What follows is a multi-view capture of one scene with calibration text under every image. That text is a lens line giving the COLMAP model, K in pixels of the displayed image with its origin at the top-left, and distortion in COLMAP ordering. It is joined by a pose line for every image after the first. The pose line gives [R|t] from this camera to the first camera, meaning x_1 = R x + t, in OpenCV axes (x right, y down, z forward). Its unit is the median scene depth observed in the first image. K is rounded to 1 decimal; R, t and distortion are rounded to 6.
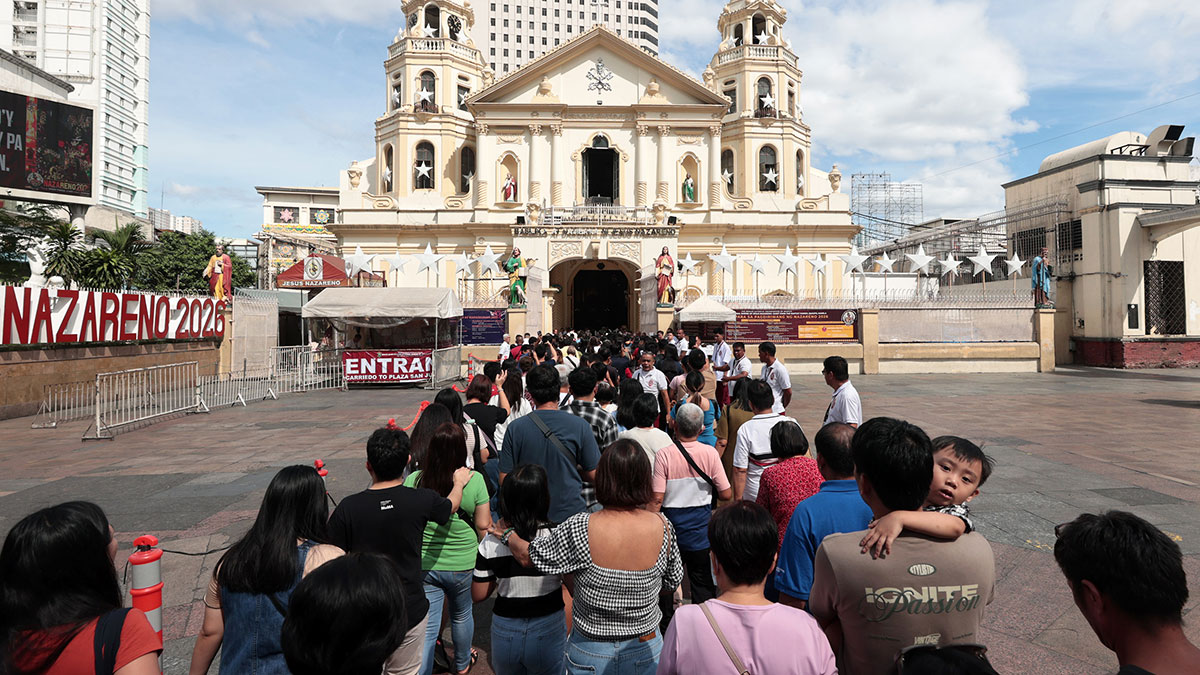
lens RADIAL K [[713.4, 0, 599.5], [0, 713.4, 292.7], [0, 0, 1]] dist [0.005515, -0.001204]
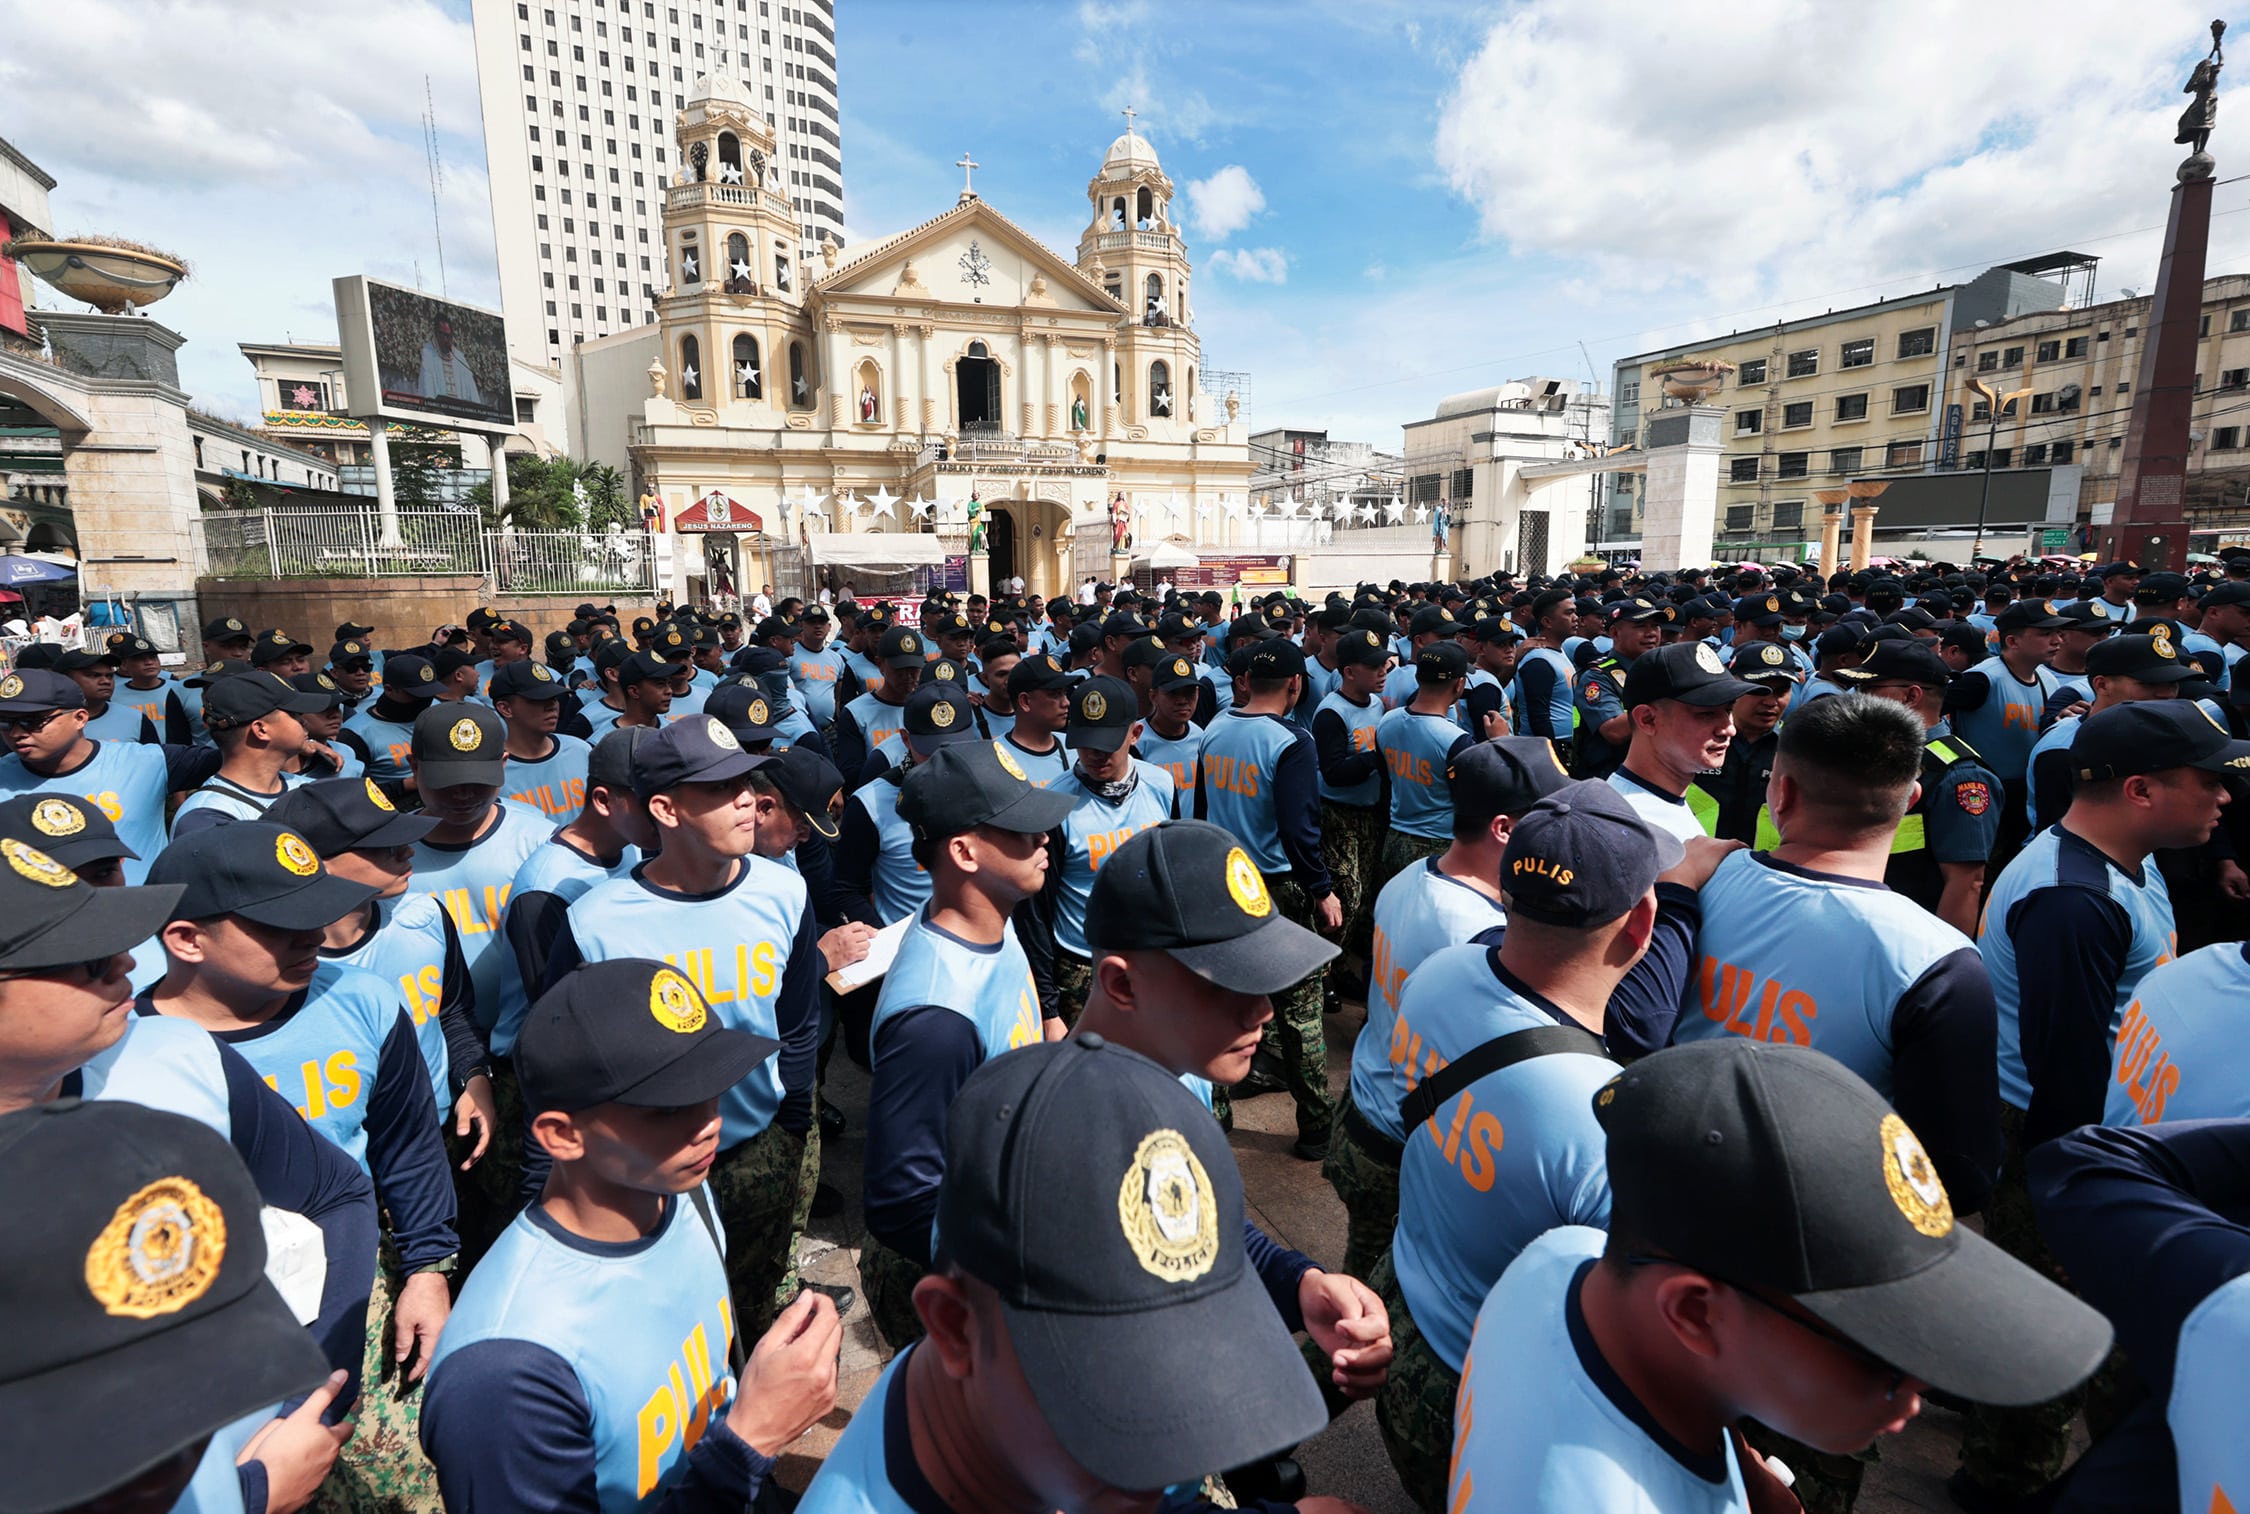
lens RADIAL K [[1103.5, 0, 1125.2], [0, 1103.5, 759.6], [0, 0, 1]] dist [0.001543, -0.000186]
pose [[0.947670, -0.059567, 0.313644, -0.266421], [-0.005121, 0.979476, 0.201496, -0.005569], [-0.319210, -0.192558, 0.927915, -0.328747]]
